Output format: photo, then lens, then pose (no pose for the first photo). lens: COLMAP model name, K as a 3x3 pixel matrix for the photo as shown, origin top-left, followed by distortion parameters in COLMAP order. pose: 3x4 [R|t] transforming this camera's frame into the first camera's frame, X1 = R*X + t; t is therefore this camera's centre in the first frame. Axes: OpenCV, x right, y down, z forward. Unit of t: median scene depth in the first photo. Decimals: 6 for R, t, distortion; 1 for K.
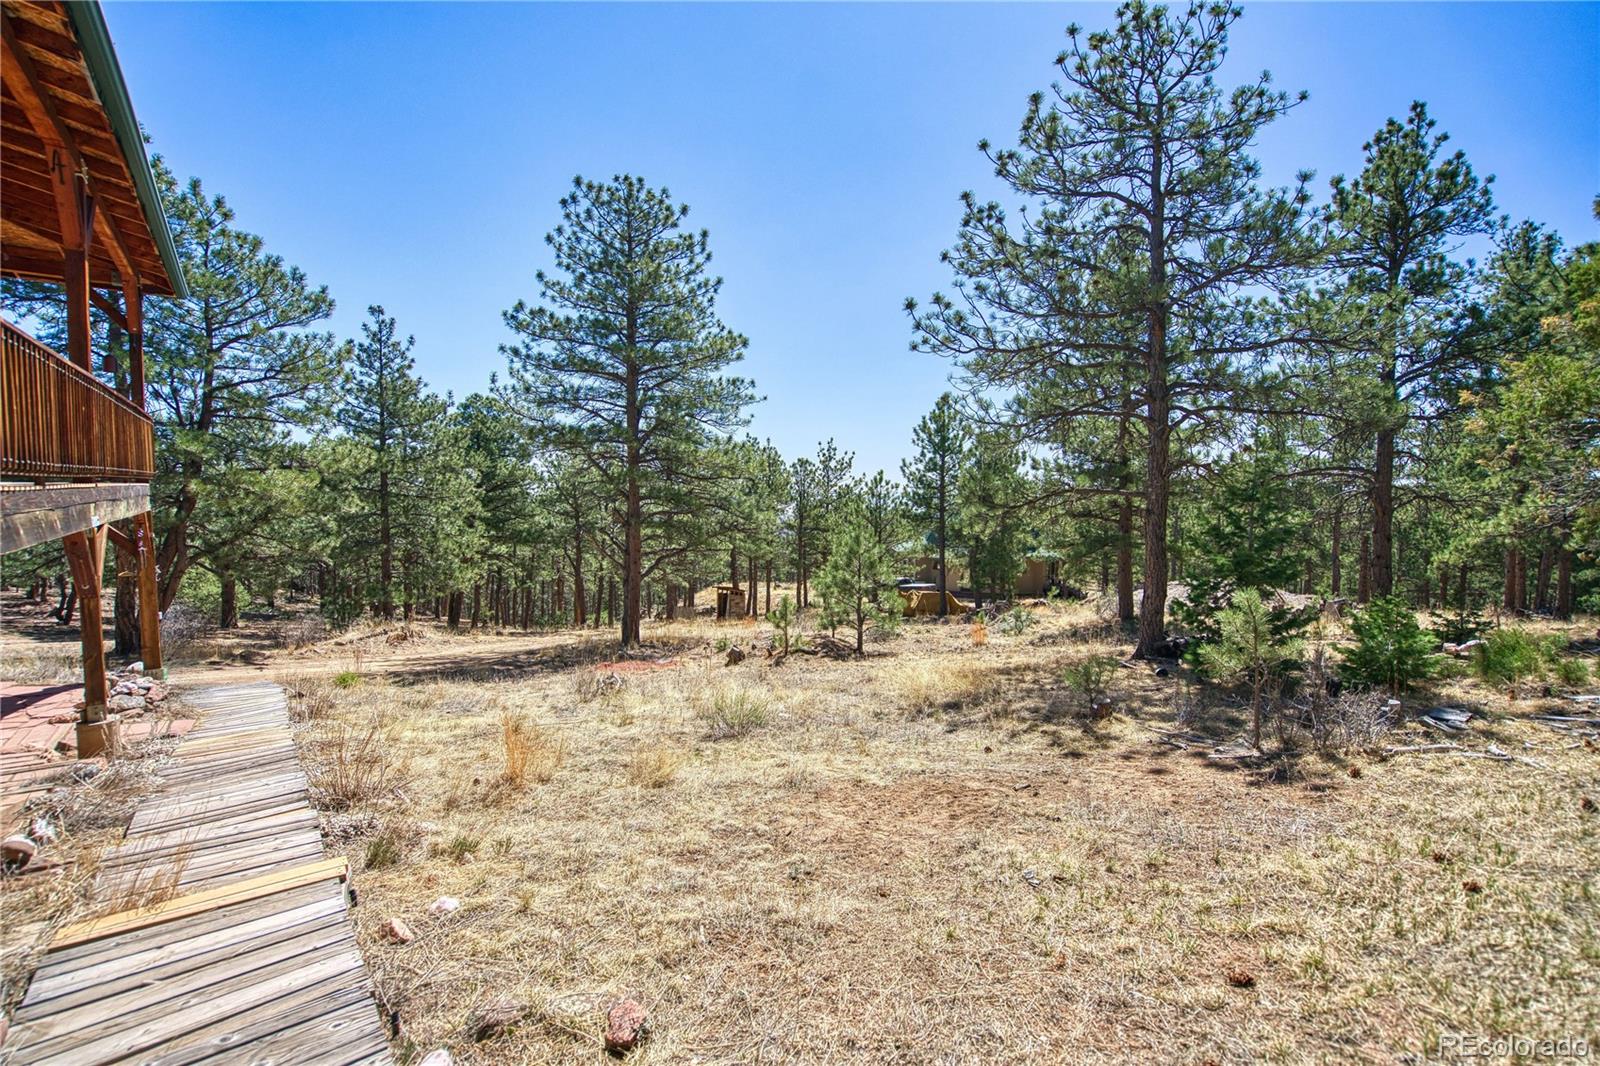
lens RADIAL K [[737.0, 0, 794.3], [0, 737.0, 528.9], [0, 0, 1]] dist [-0.054969, 0.019201]
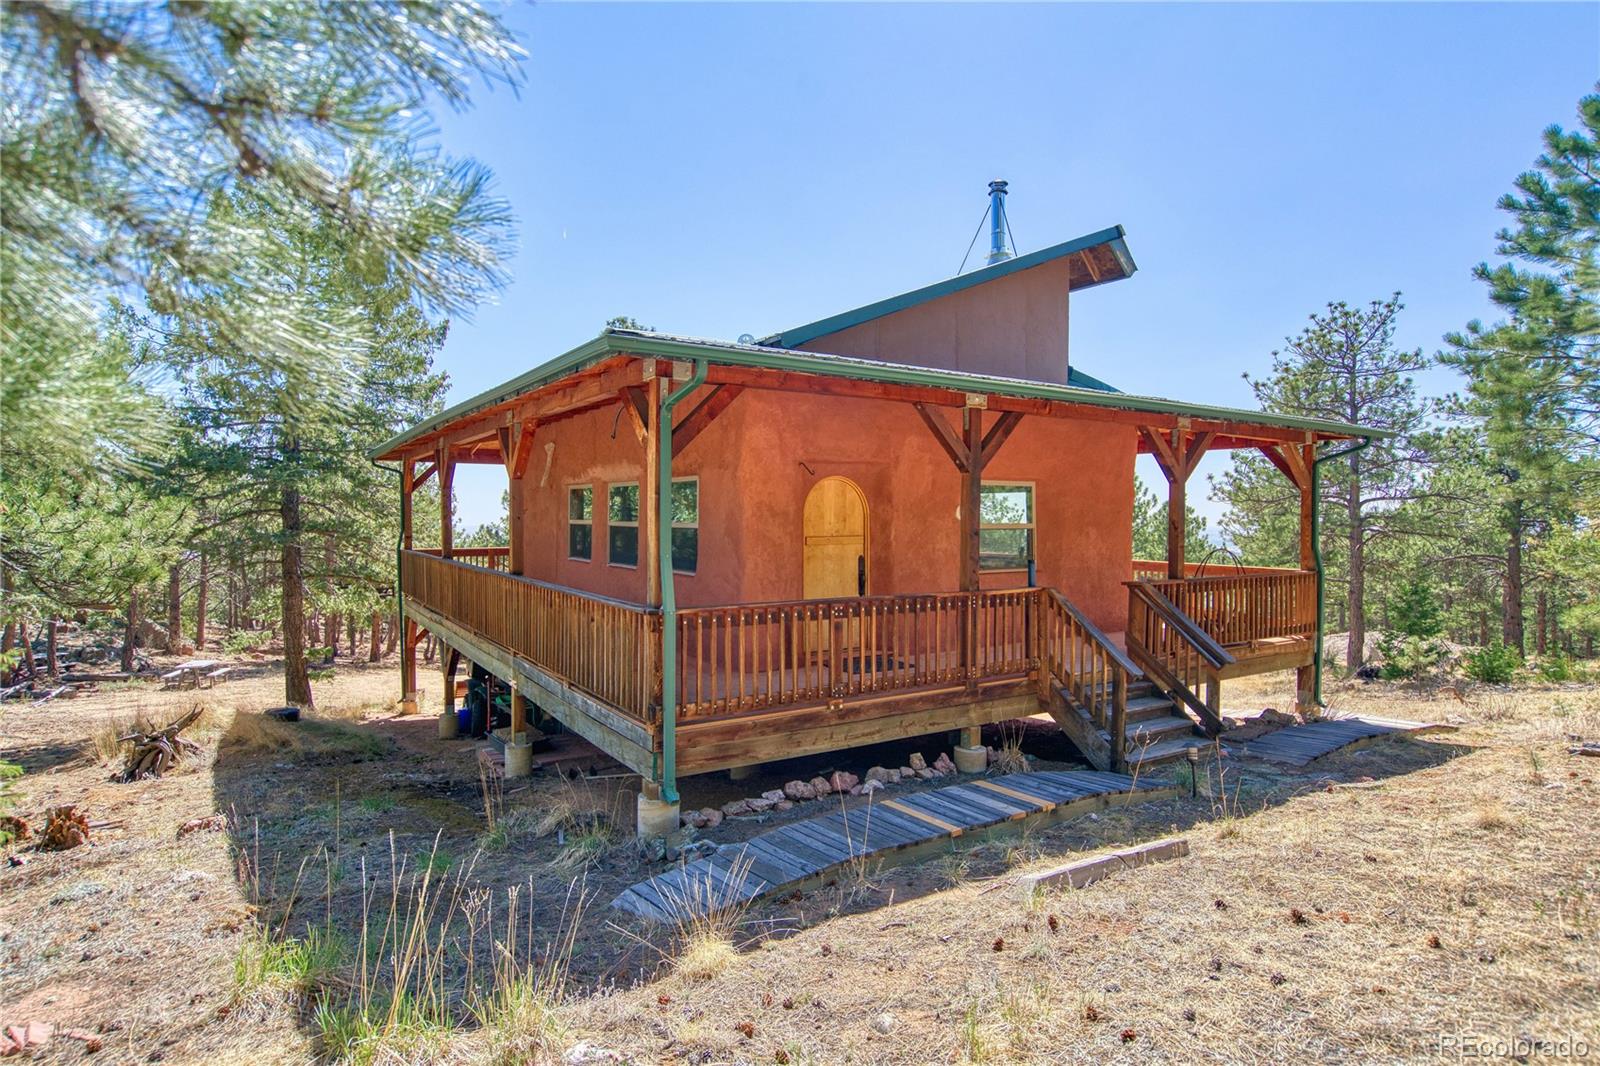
lens RADIAL K [[869.4, 0, 803.7], [0, 869.4, 525.0], [0, 0, 1]] dist [-0.001176, 0.000362]
pose [[0.998400, -0.005407, -0.056288, -0.378012], [0.002535, 0.998697, -0.050969, -0.044328], [0.056490, 0.050744, 0.997113, -0.616432]]
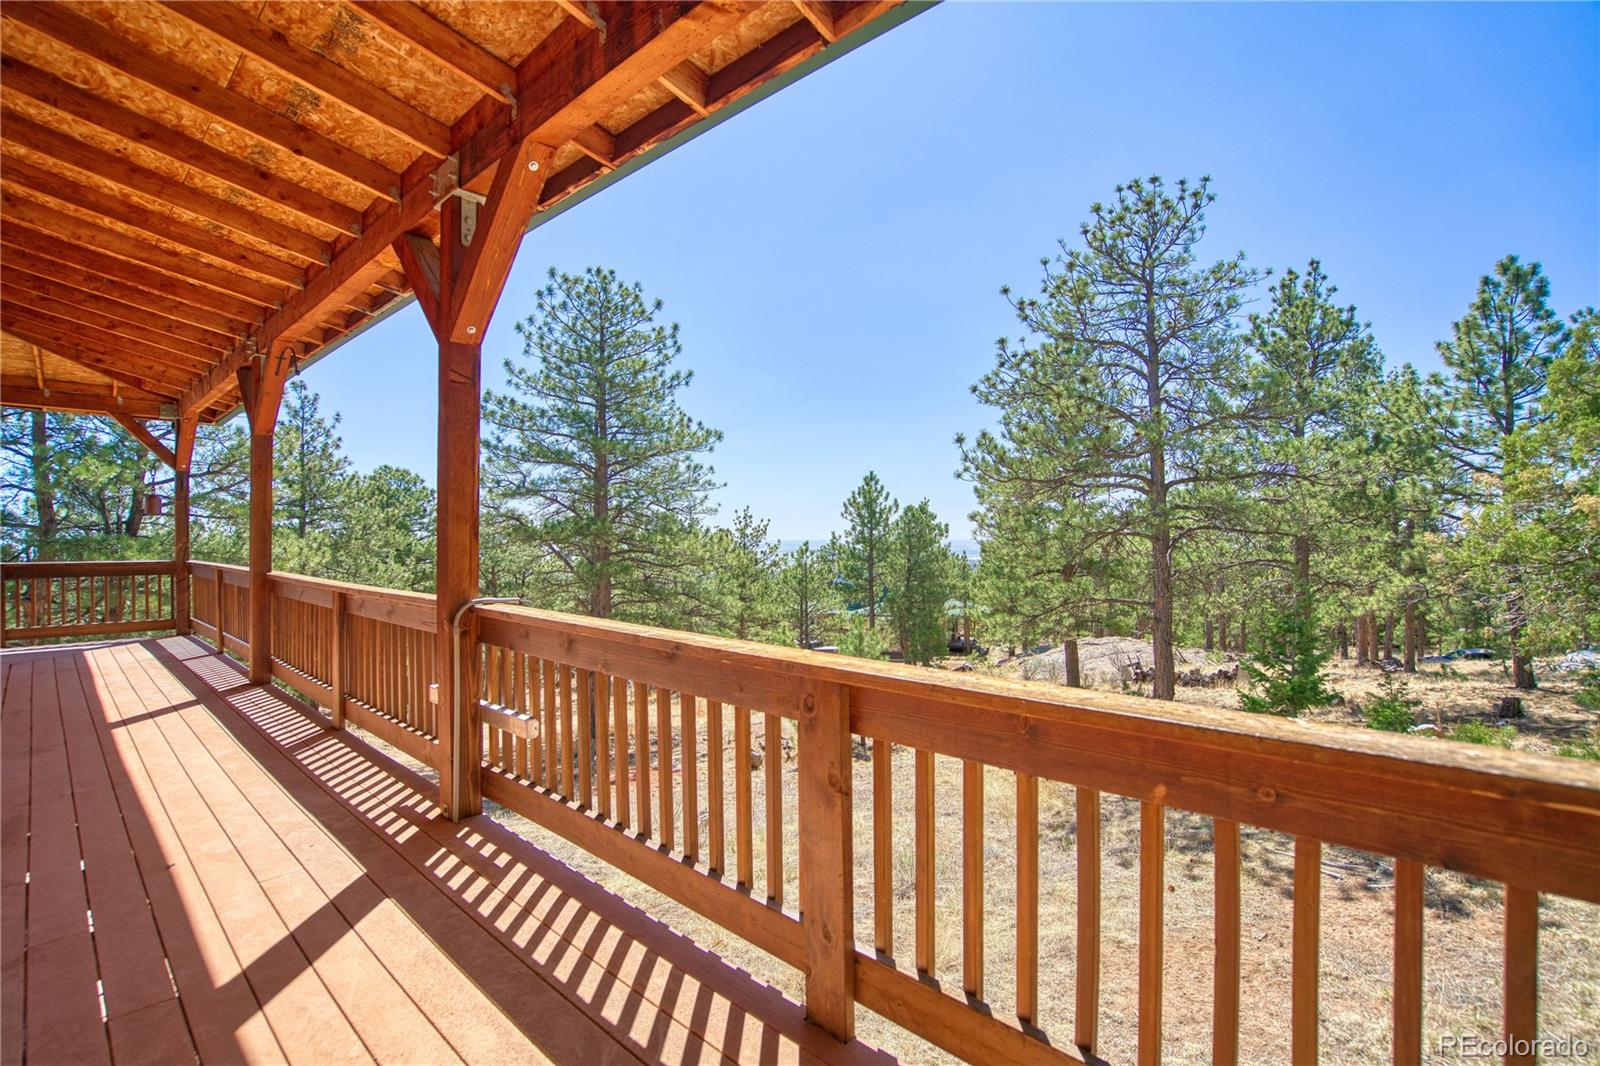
lens RADIAL K [[742.3, 0, 794.0], [0, 742.3, 525.3], [0, 0, 1]] dist [-0.067759, 0.030662]
pose [[0.984612, -0.008815, 0.174534, -0.146500], [0.021229, 0.997364, -0.069390, -0.057295], [-0.173462, 0.072027, 0.982203, -0.013159]]
